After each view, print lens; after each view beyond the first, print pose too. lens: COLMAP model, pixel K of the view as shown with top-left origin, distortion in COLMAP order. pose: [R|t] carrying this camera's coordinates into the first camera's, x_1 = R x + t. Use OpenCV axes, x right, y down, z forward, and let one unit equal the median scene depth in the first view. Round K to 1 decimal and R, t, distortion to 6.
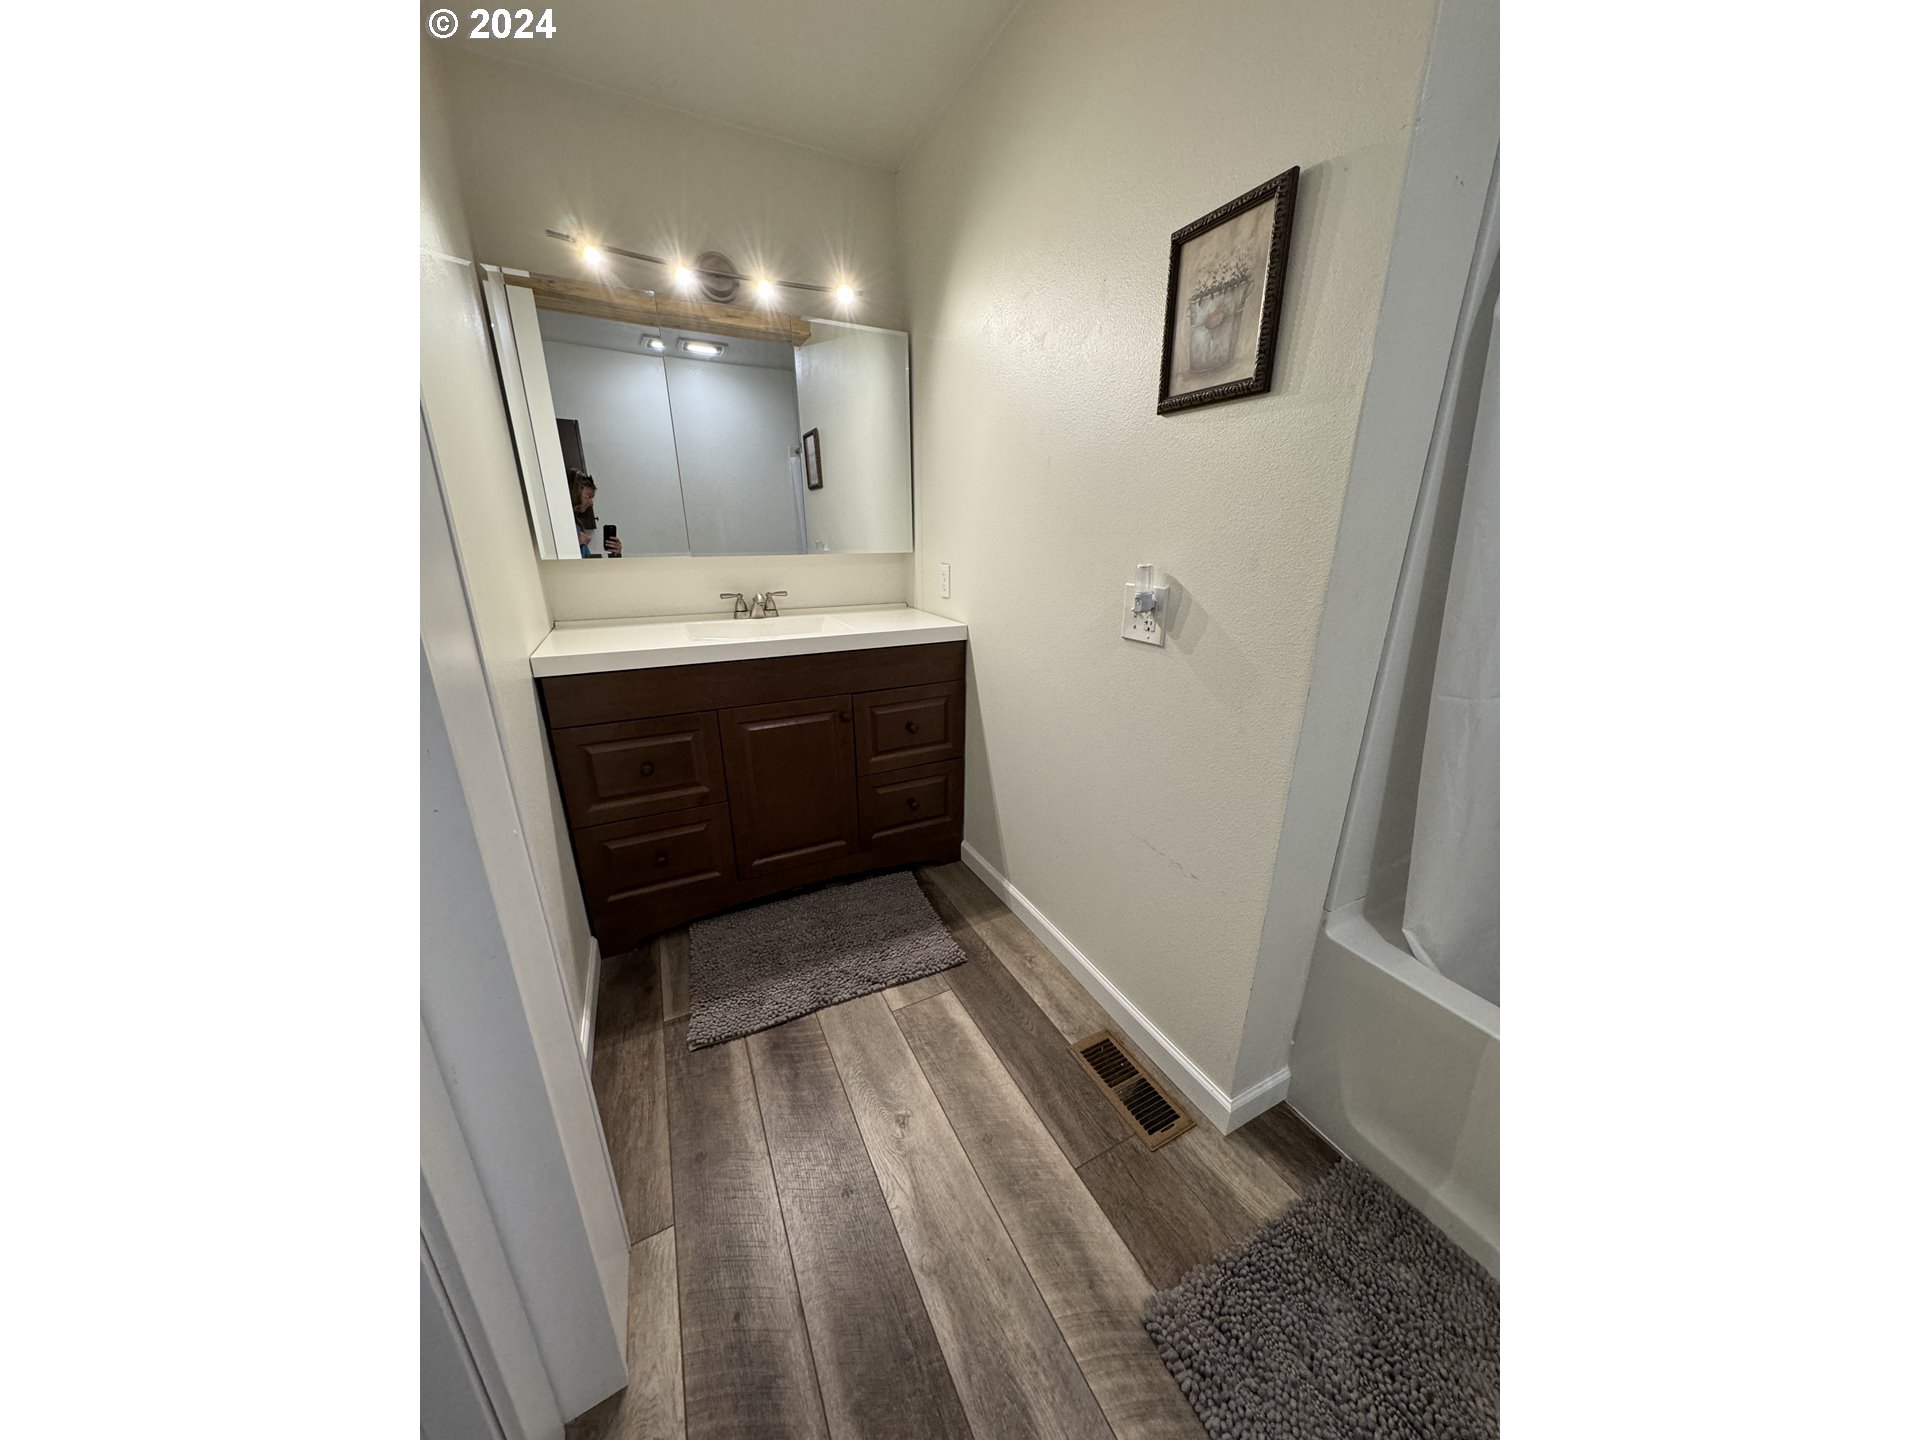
lens RADIAL K [[572.4, 0, 954.9], [0, 572.4, 715.7], [0, 0, 1]] dist [-0.009048, 0.000237]
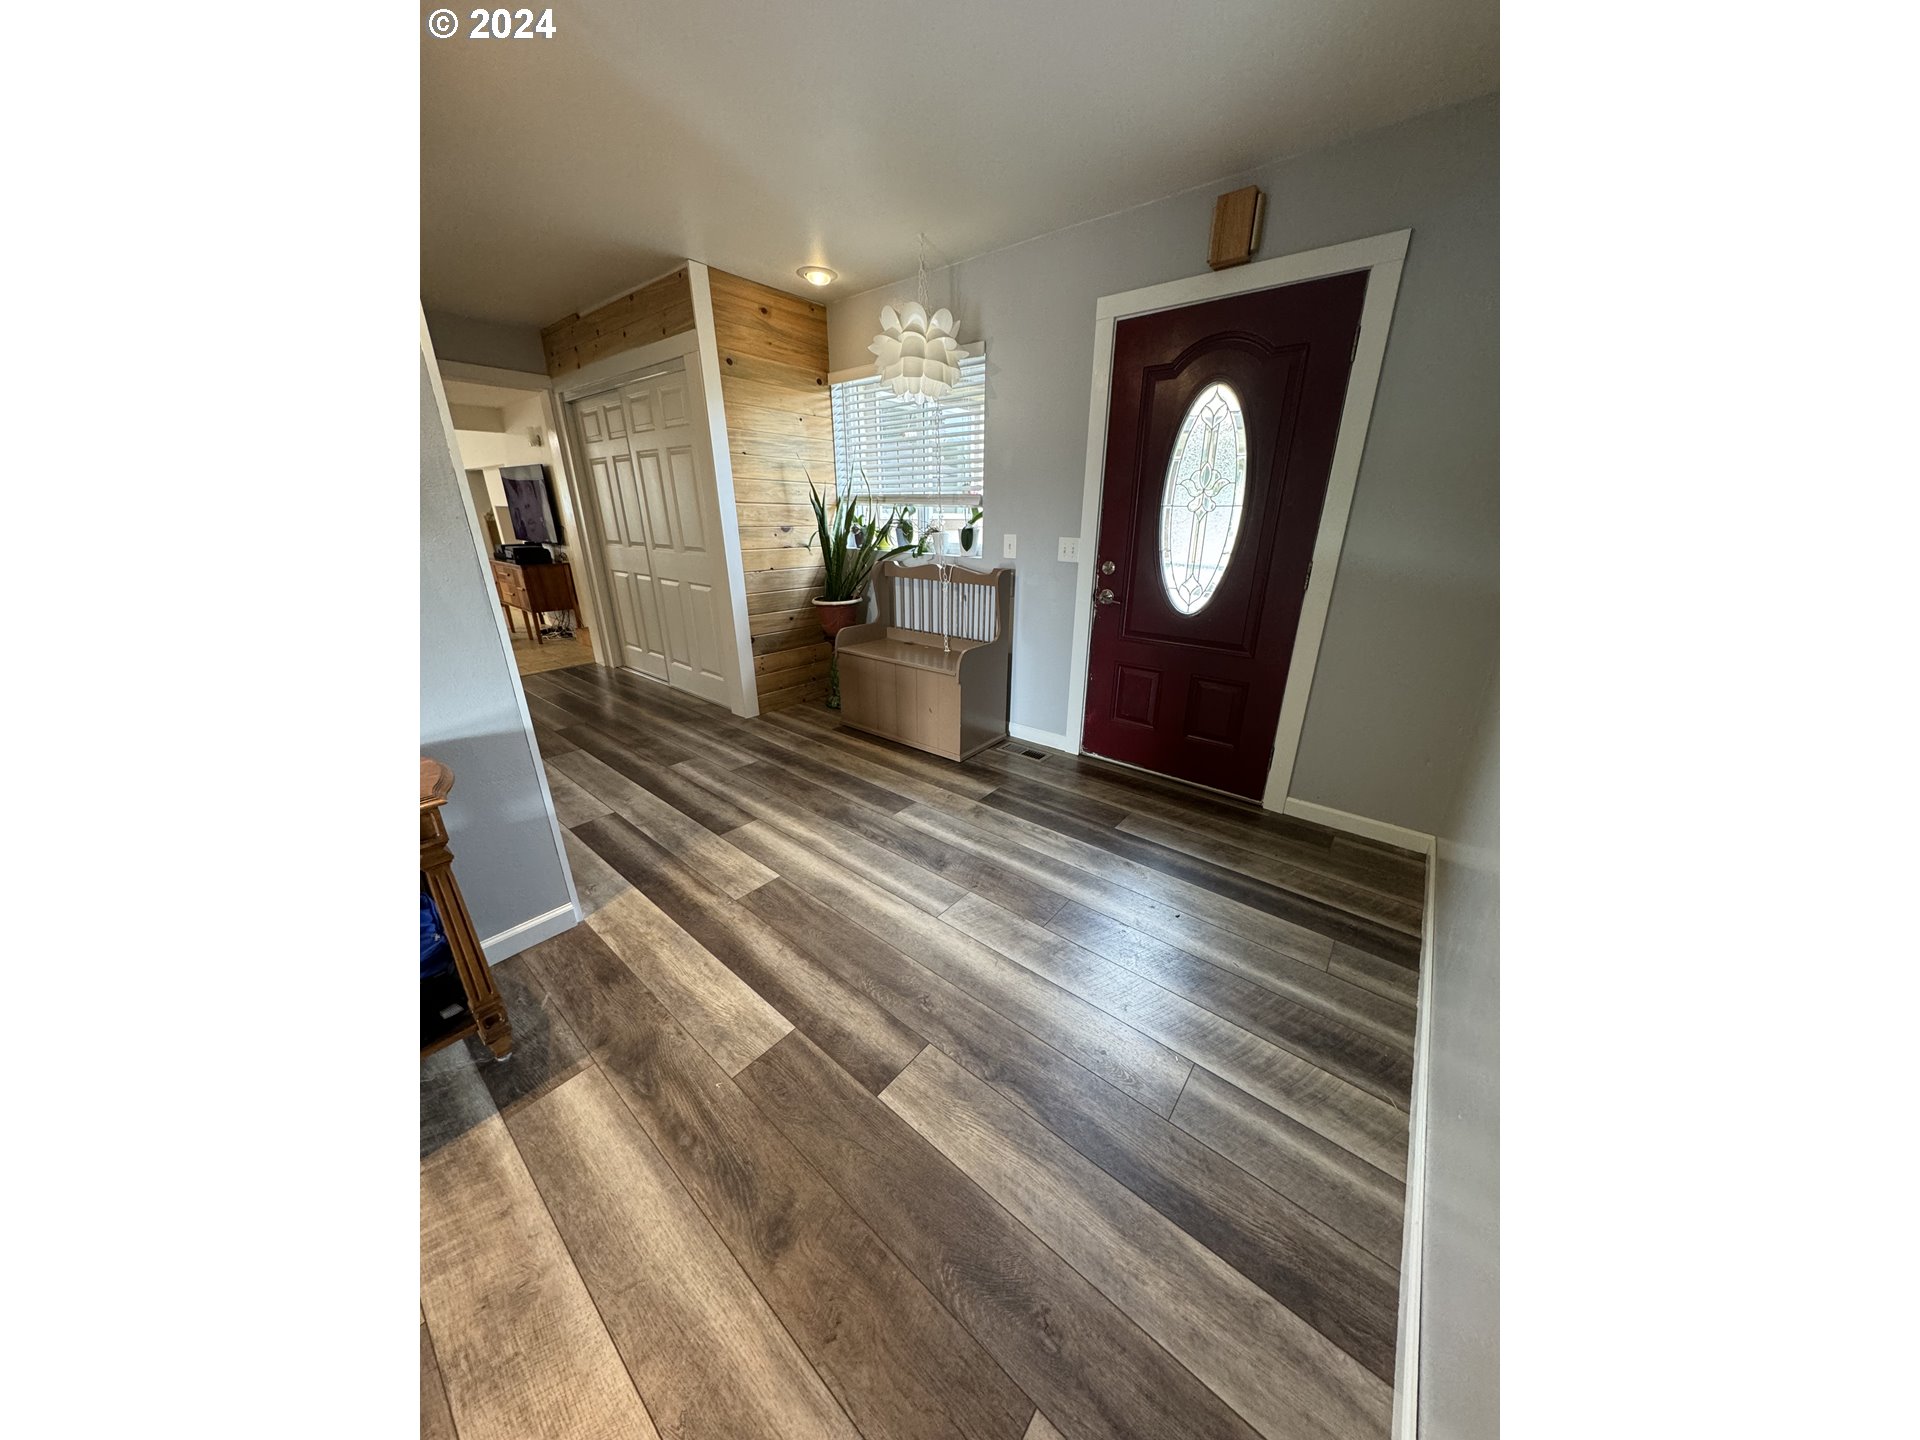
lens RADIAL K [[572.4, 0, 961.3], [0, 572.4, 715.5], [0, 0, 1]] dist [-0.009048, 0.000237]
pose [[-0.913500, 0.129571, -0.385655, 0.710475], [-0.126783, 0.810063, 0.572472, -0.328436], [0.386580, 0.571847, -0.723565, 1.011816]]
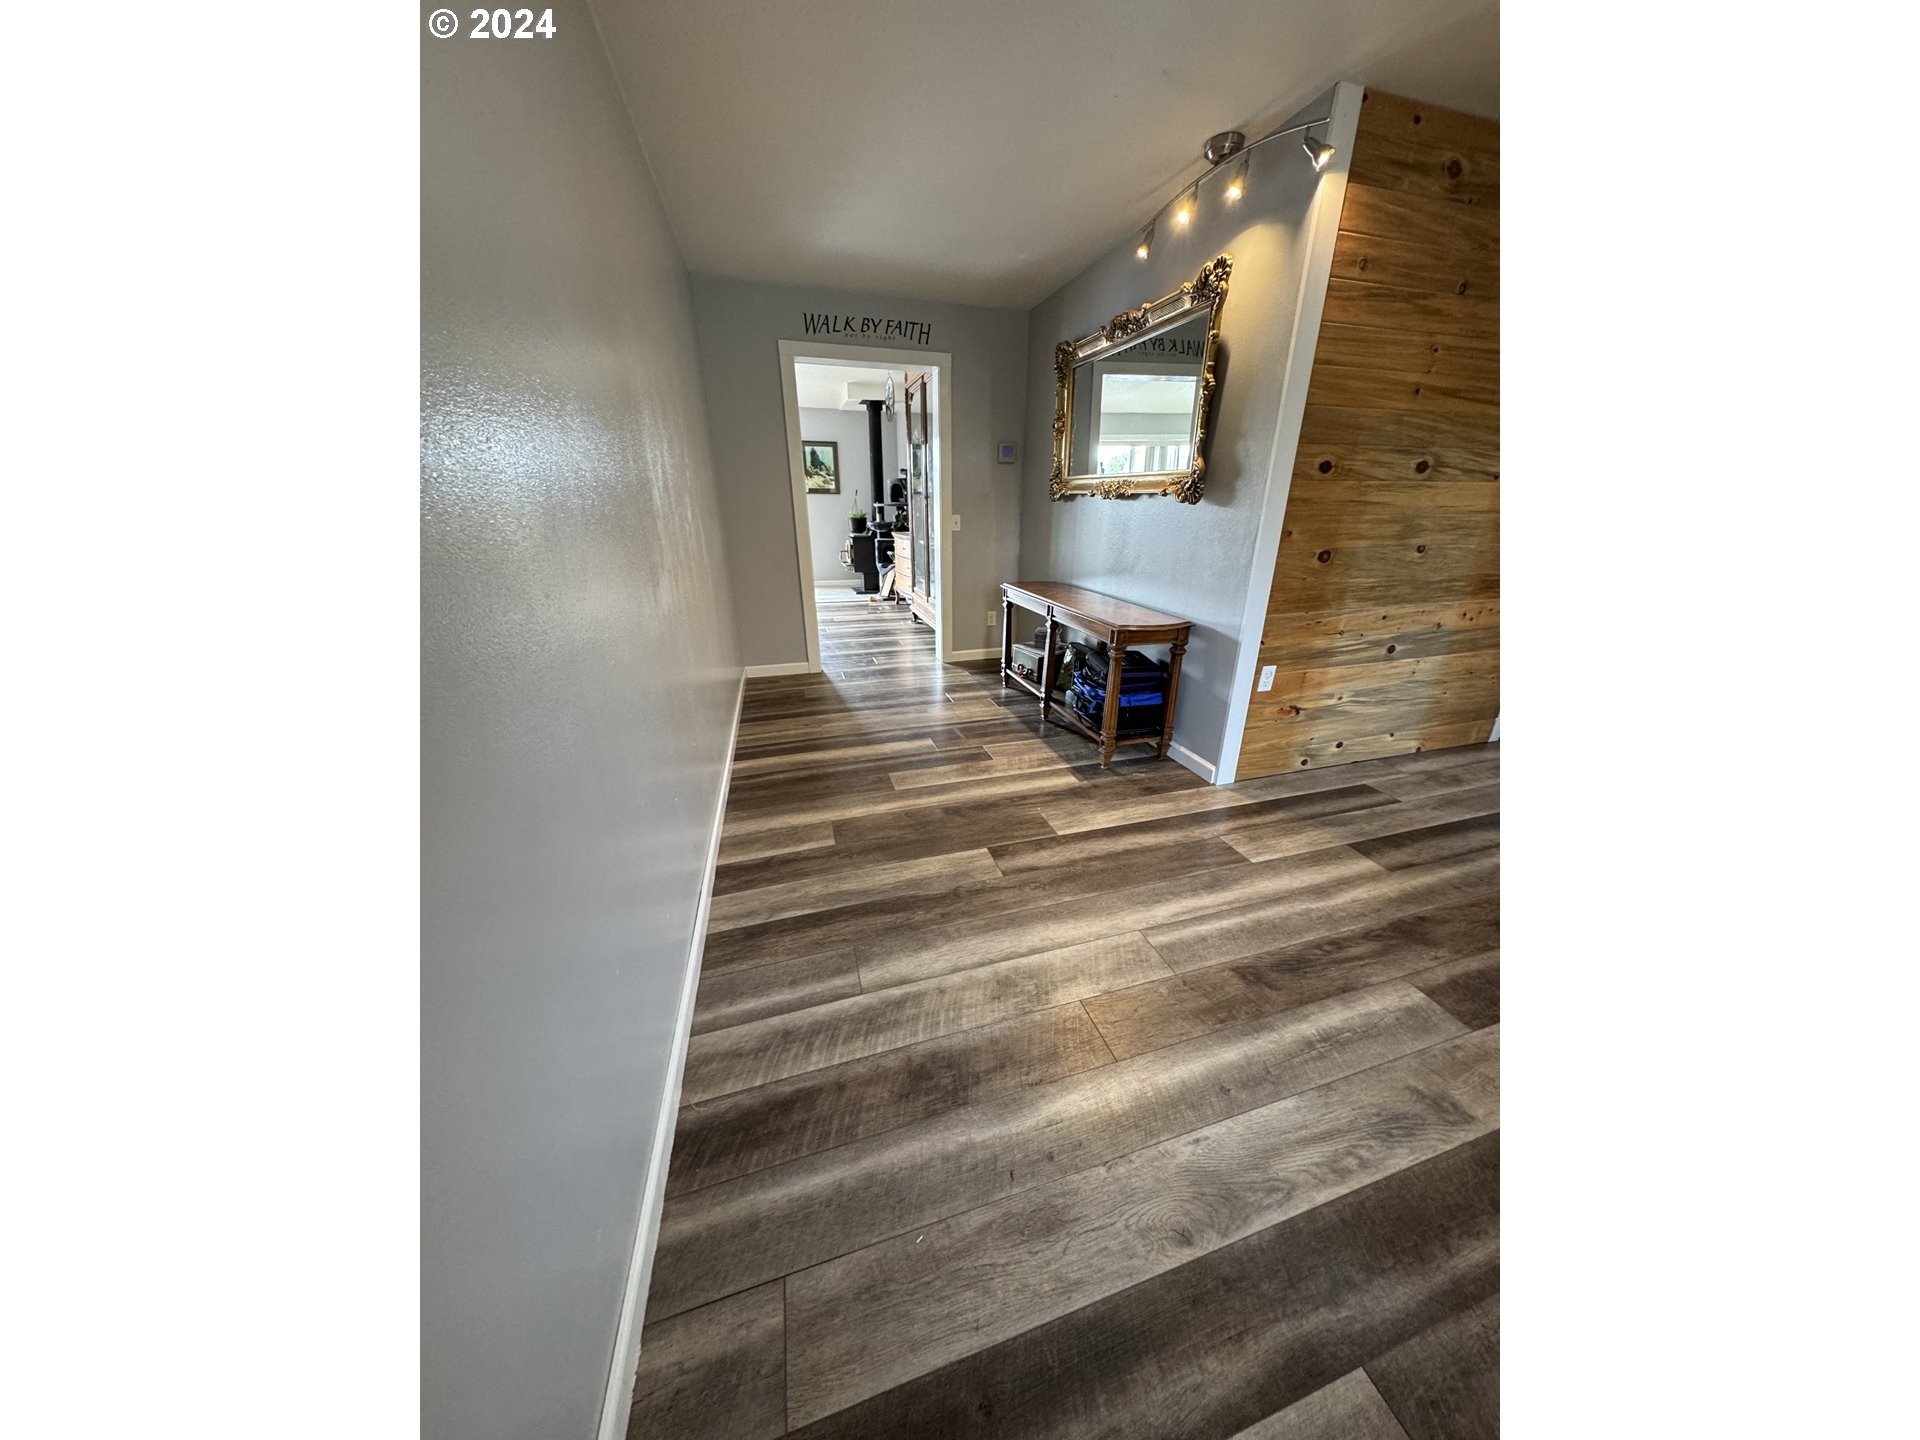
lens RADIAL K [[572.4, 0, 963.7], [0, 572.4, 717.2], [0, 0, 1]] dist [-0.009048, 0.000237]
pose [[0.179159, -0.348936, 0.919862, -1.470437], [0.284866, 0.913336, 0.290978, 0.075137], [-0.941676, 0.209906, 0.263033, -0.173524]]
